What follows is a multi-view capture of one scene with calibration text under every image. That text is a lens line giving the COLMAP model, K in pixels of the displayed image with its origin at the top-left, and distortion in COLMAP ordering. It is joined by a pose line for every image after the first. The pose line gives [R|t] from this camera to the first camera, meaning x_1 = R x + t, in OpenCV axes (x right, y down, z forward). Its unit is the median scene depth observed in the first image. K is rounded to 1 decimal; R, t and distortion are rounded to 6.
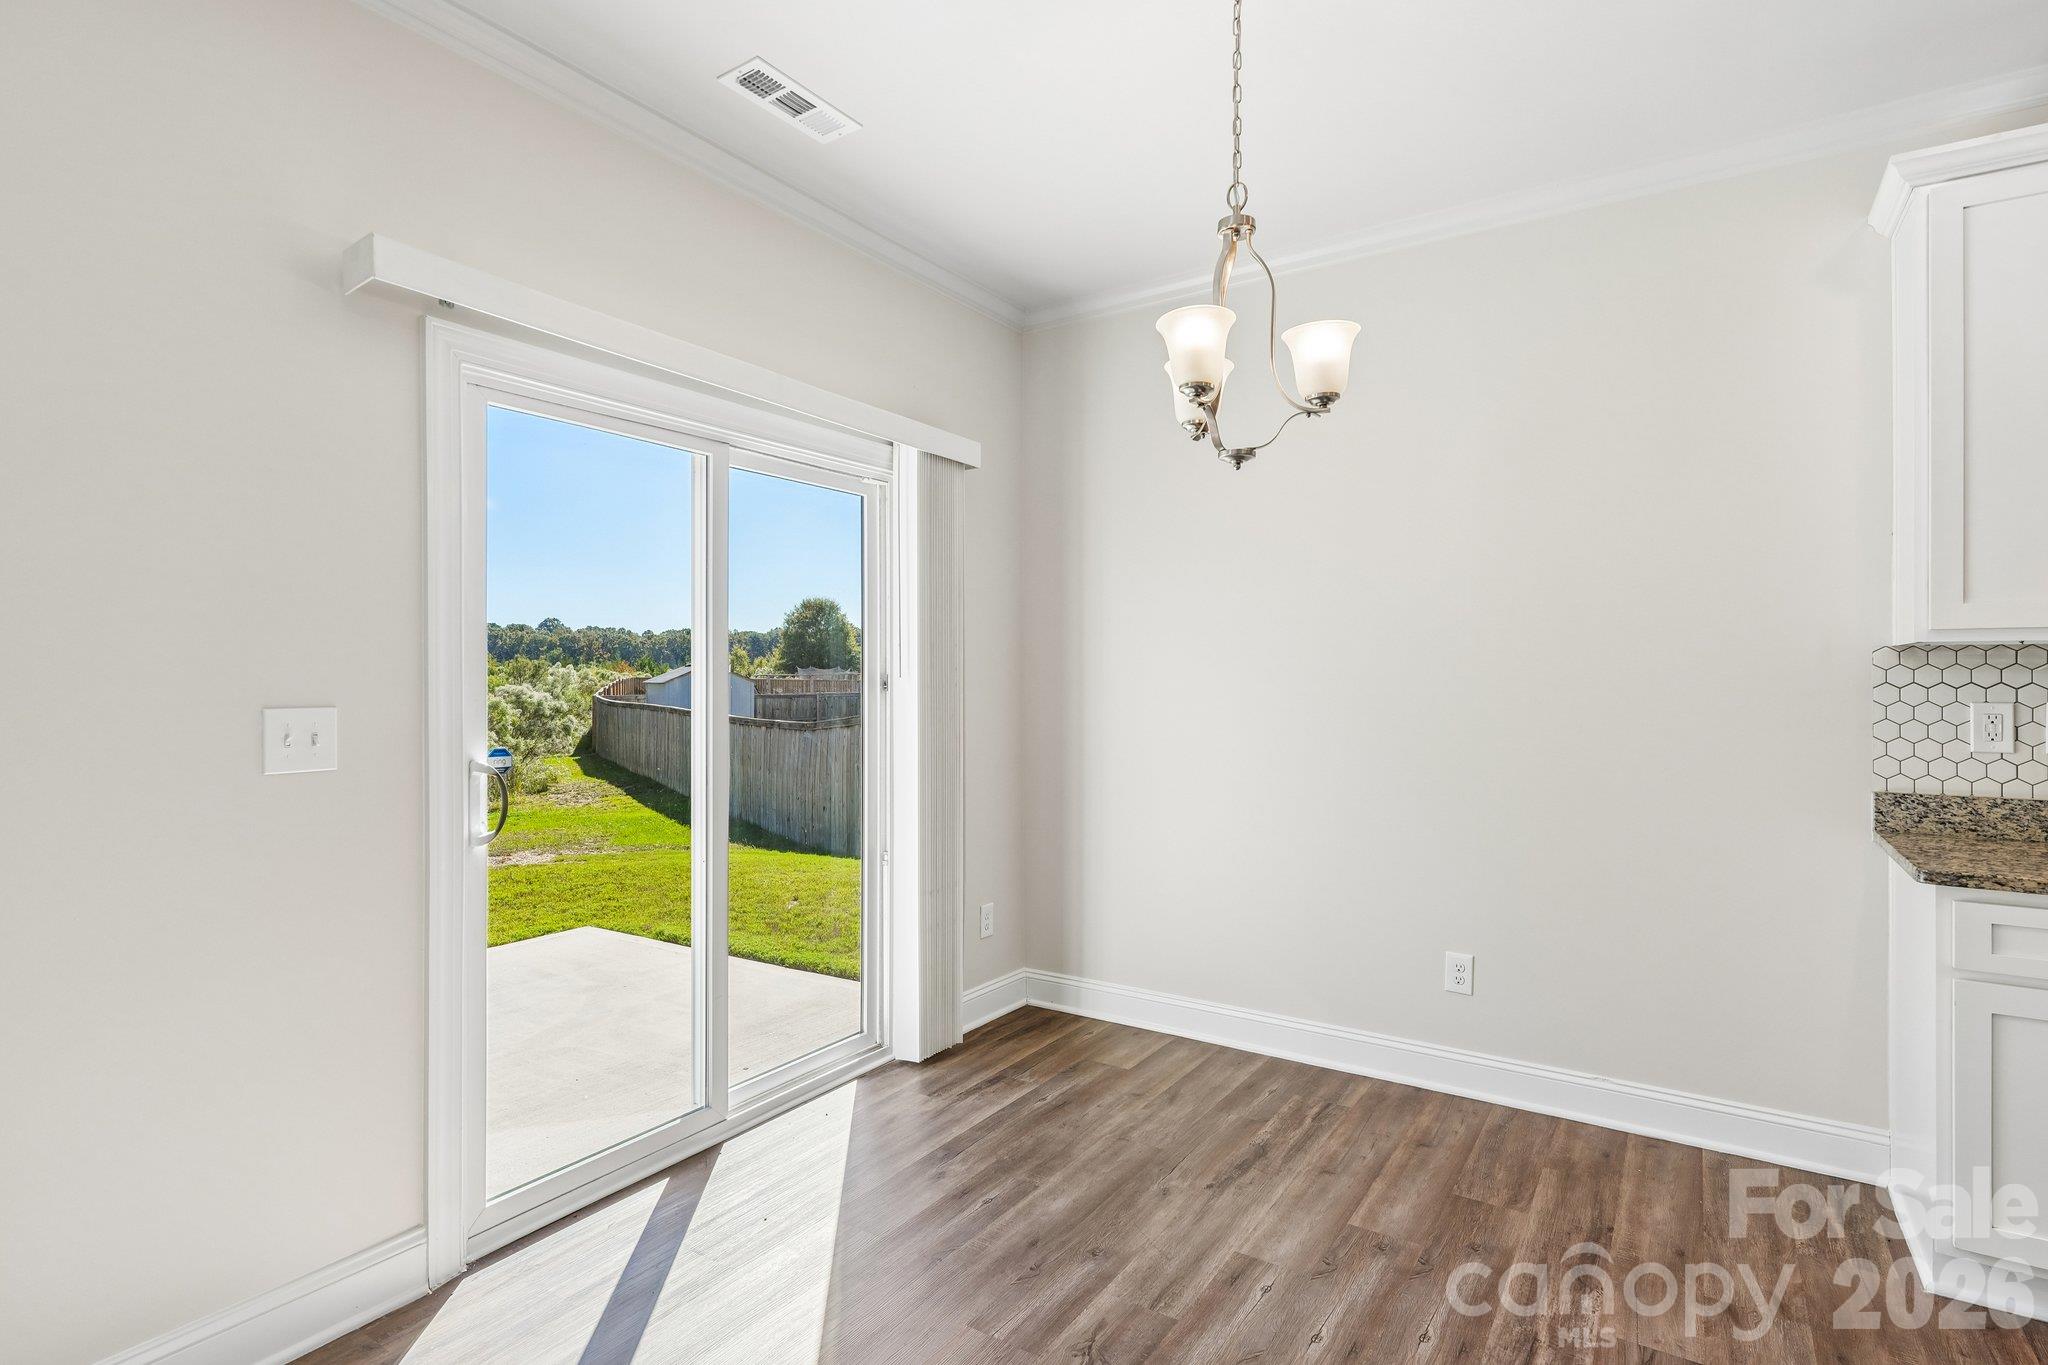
lens RADIAL K [[1003.8, 0, 1027.0], [0, 1003.8, 678.2], [0, 0, 1]] dist [-0.000157, 0.000023]
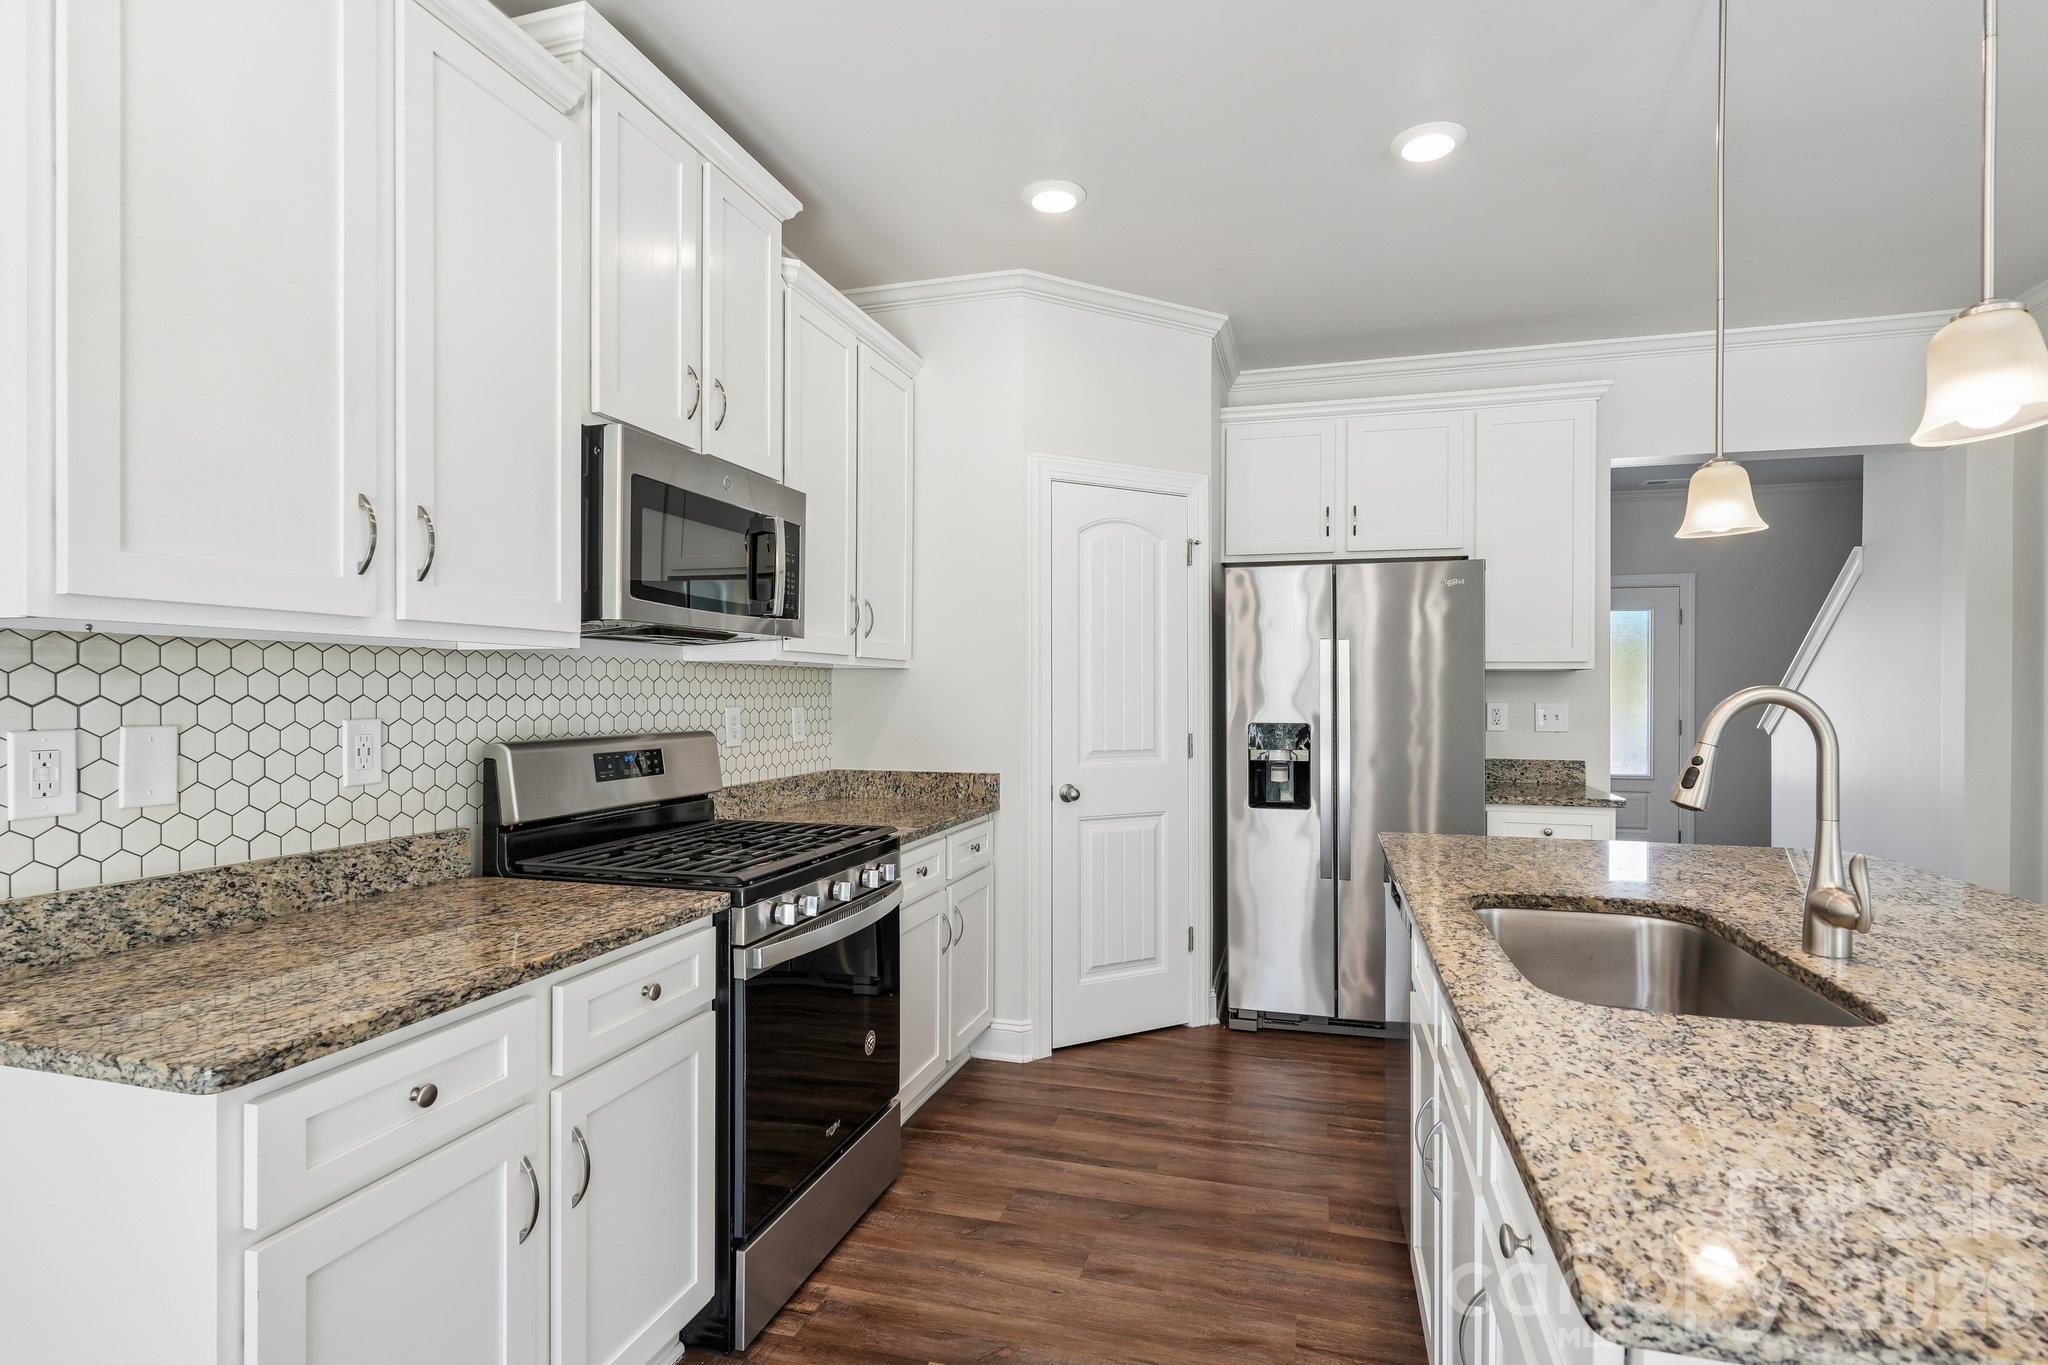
lens RADIAL K [[1007.3, 0, 1030.5], [0, 1007.3, 691.3], [0, 0, 1]] dist [0.002479, -0.000709]
pose [[-0.301678, -0.001509, 0.953409, 0.231262], [0.001104, 0.999998, 0.001932, 0.001284], [-0.953409, 0.001636, -0.301675, 0.616706]]
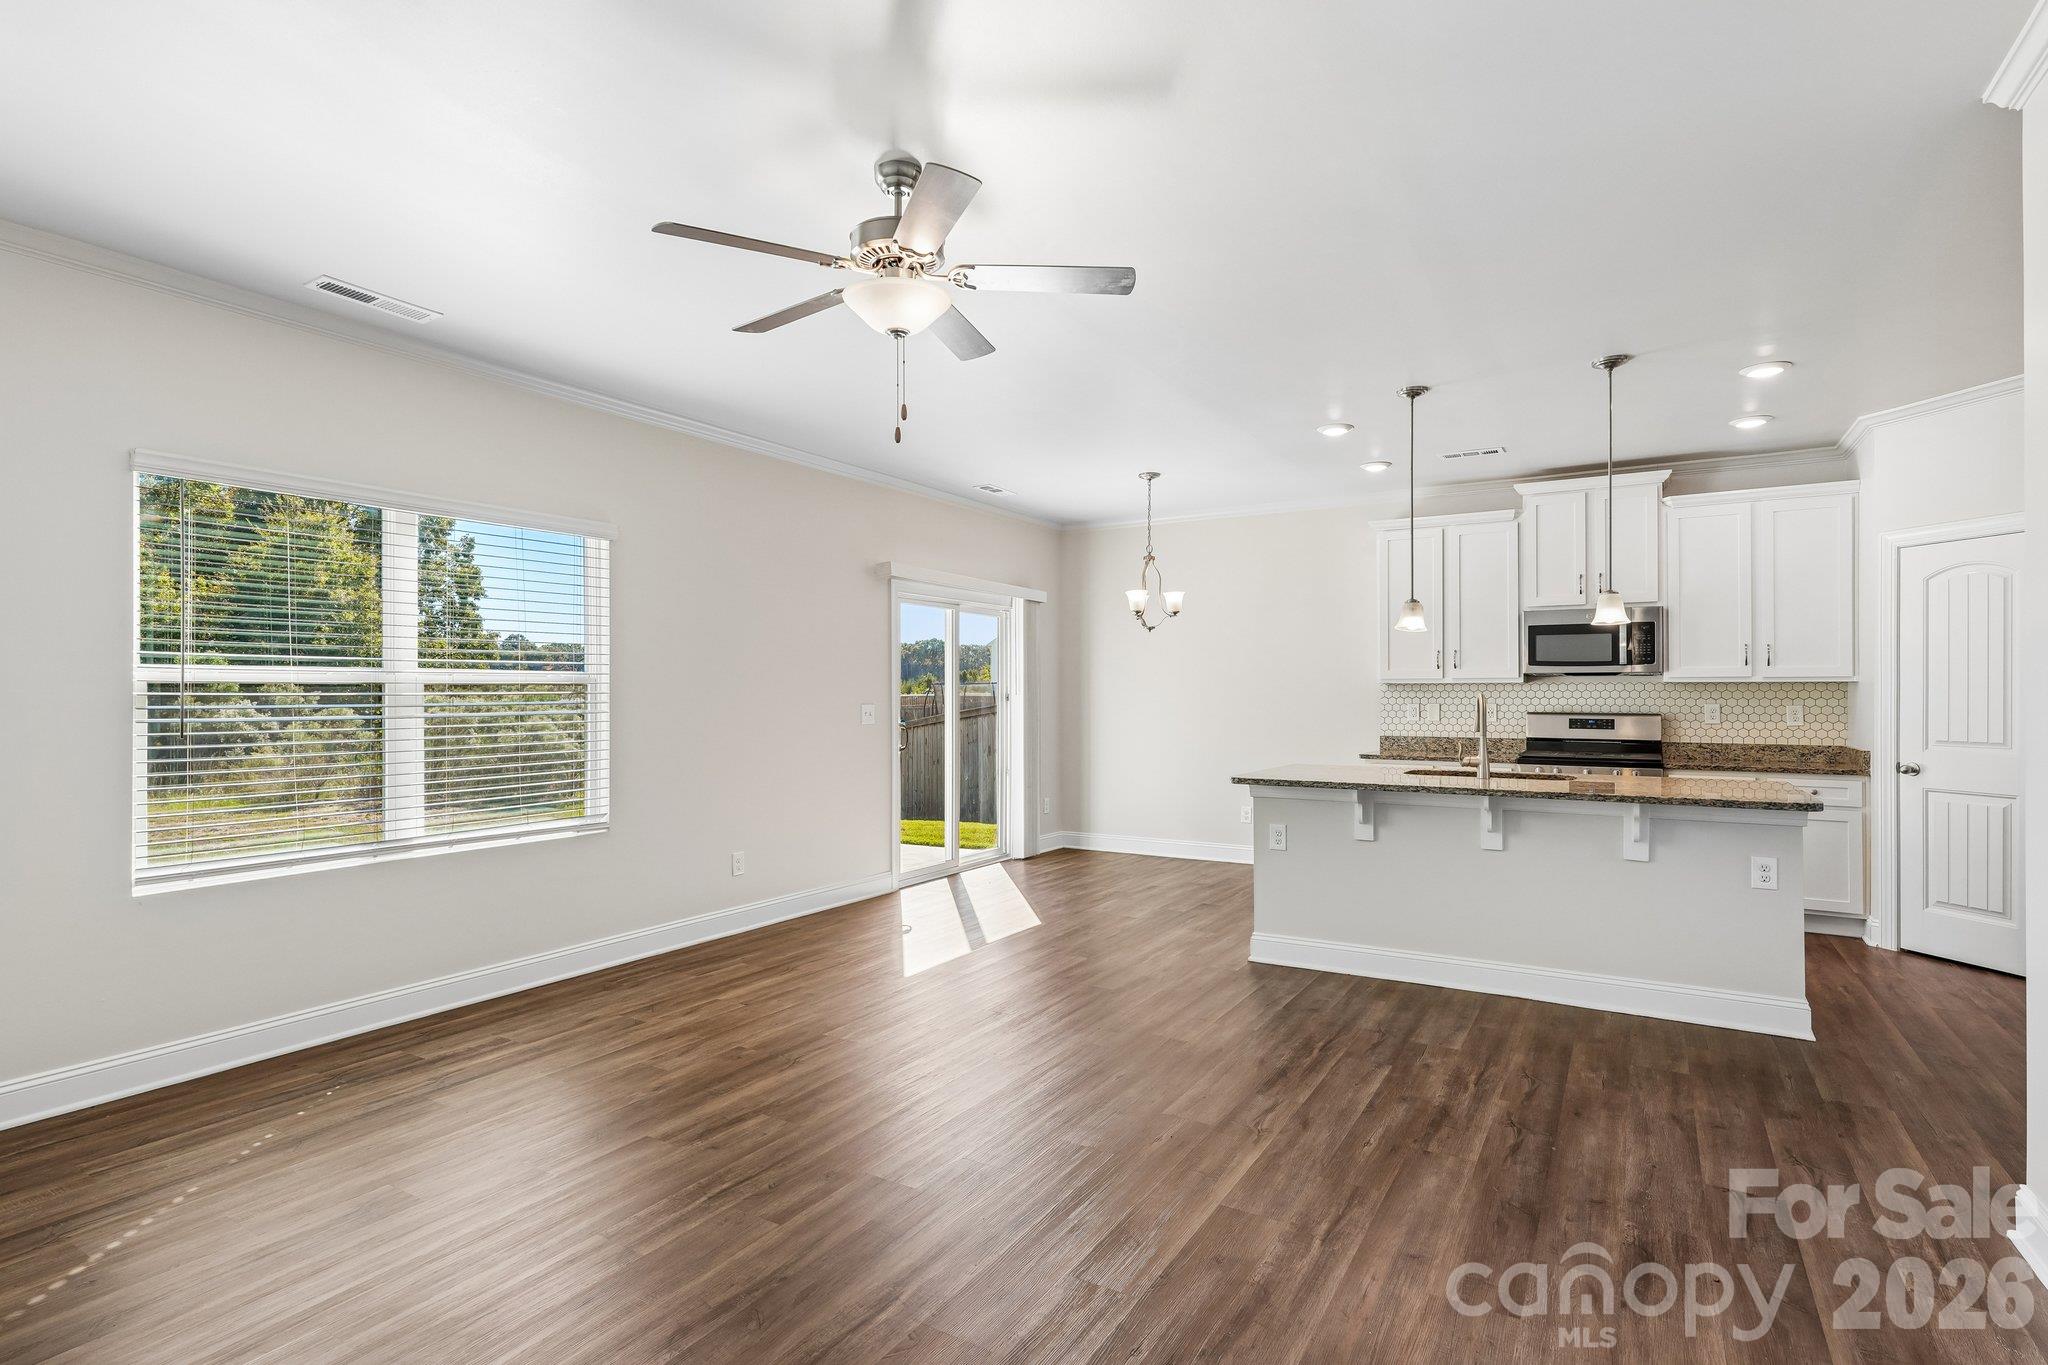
lens RADIAL K [[1007.3, 0, 1030.5], [0, 1007.3, 691.3], [0, 0, 1]] dist [0.002479, -0.000709]
pose [[0.999184, -0.000061, 0.040390, -0.246280], [0.000282, 0.999985, -0.005457, 0.004511], [-0.040389, 0.005464, 0.999169, -1.795443]]
